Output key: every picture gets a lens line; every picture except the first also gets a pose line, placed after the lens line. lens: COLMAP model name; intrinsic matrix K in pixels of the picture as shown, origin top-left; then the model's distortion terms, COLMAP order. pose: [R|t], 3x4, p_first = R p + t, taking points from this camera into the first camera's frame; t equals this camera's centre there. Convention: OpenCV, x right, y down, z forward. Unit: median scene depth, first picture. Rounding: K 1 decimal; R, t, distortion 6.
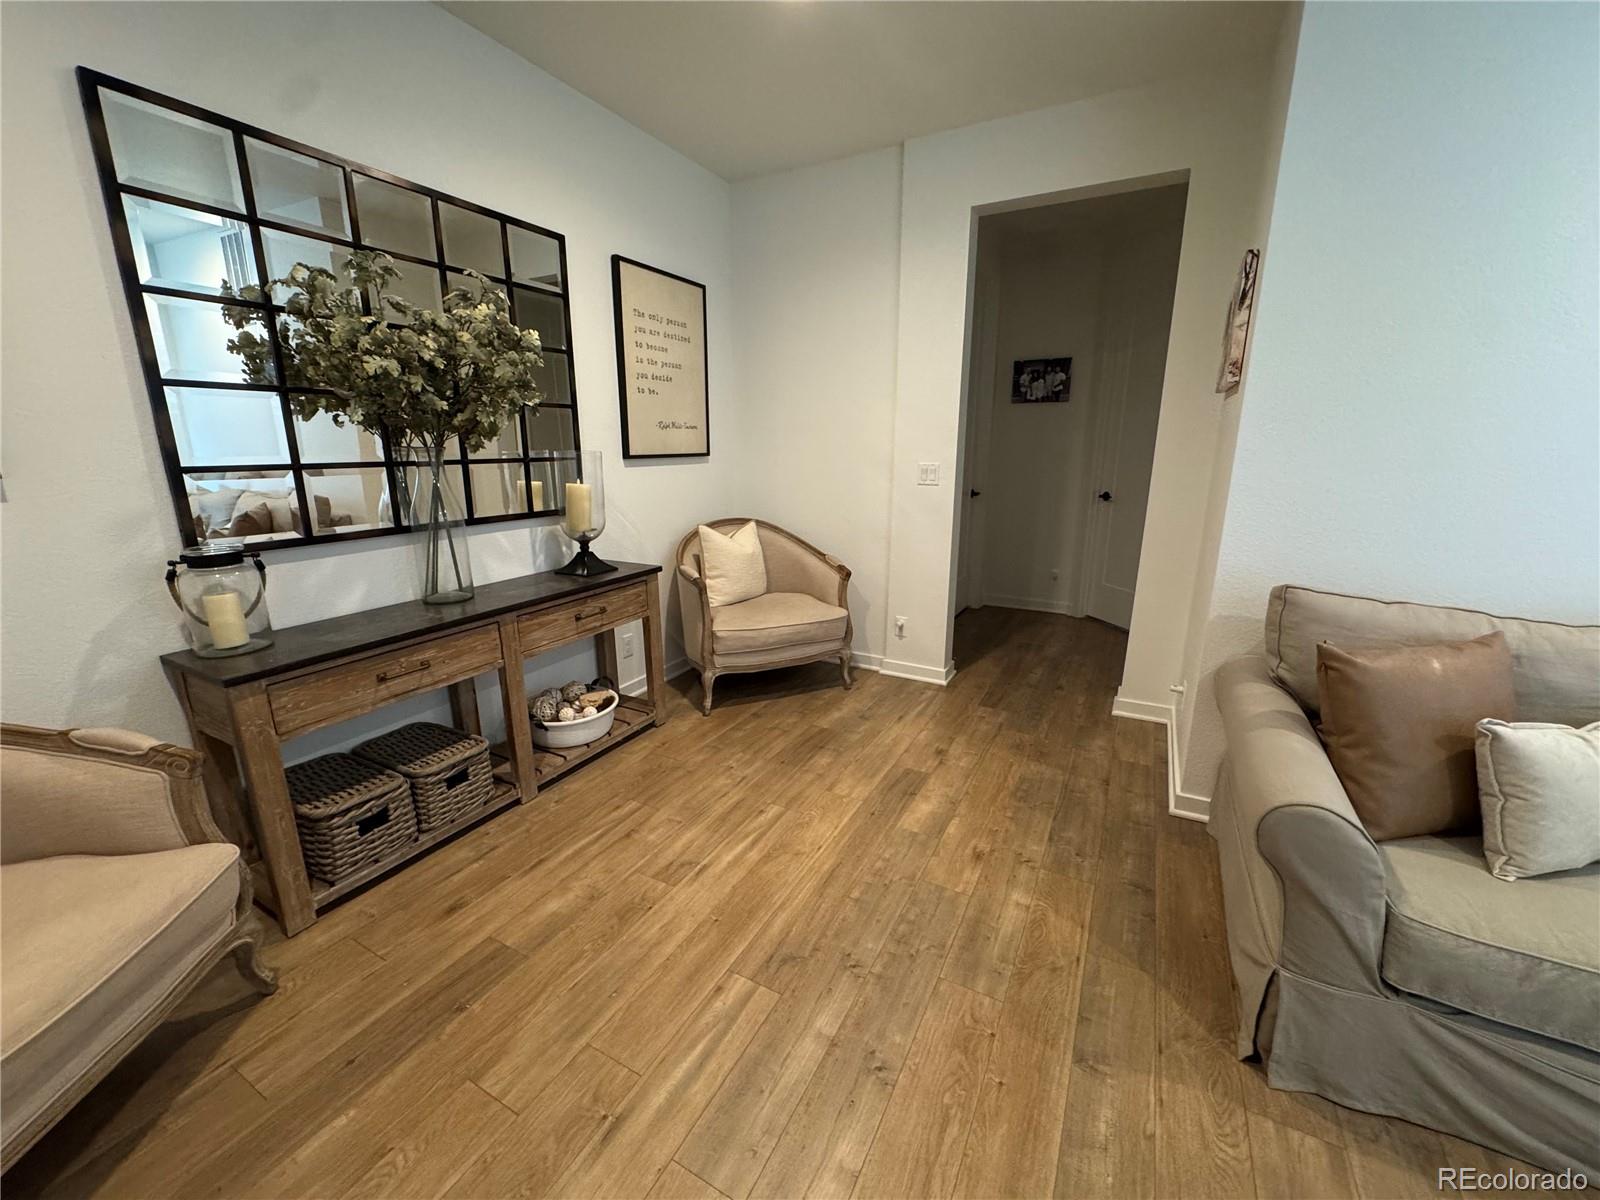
lens RADIAL K [[633.8, 0, 800.0], [0, 633.8, 600.0], [0, 0, 1]] dist [-0.002980, -0.000271]
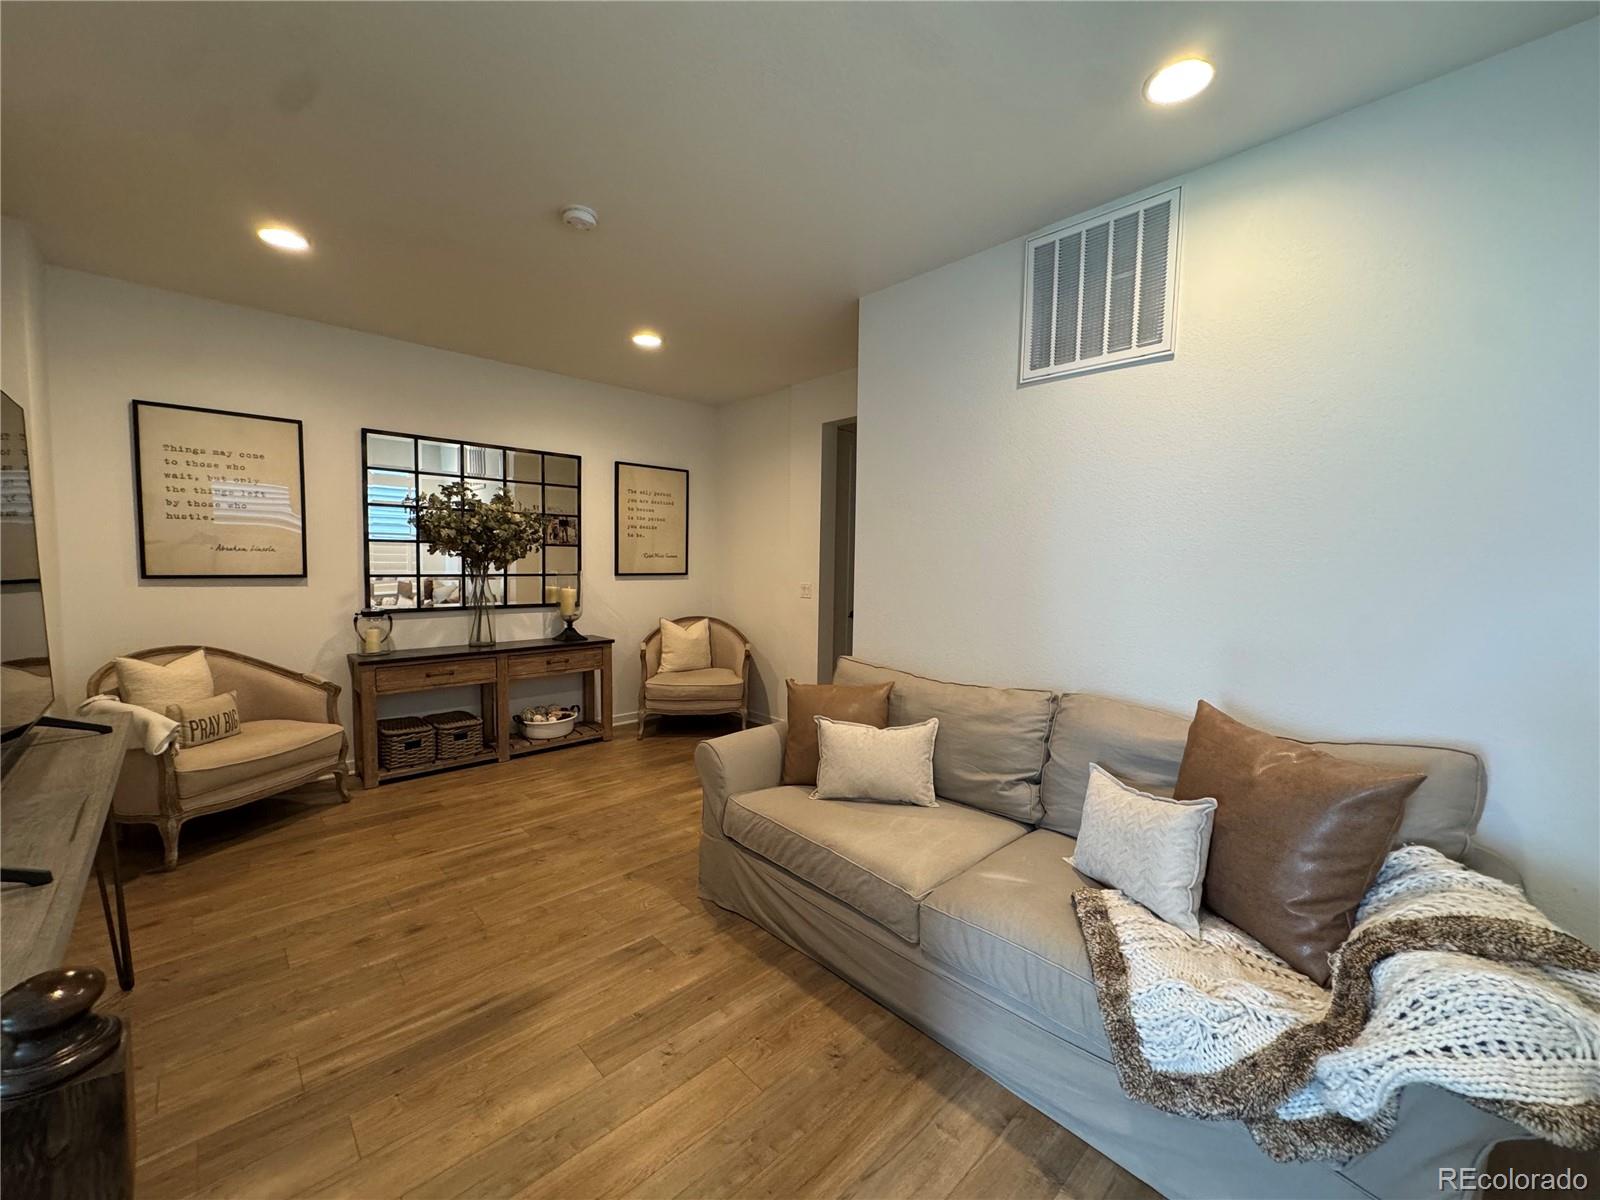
lens RADIAL K [[633.8, 0, 800.0], [0, 633.8, 600.0], [0, 0, 1]] dist [-0.002980, -0.000271]
pose [[0.951541, 0.035108, -0.305511, 0.973188], [-0.089616, 0.982000, -0.166270, 0.099965], [0.294174, 0.185591, 0.937559, -0.554142]]
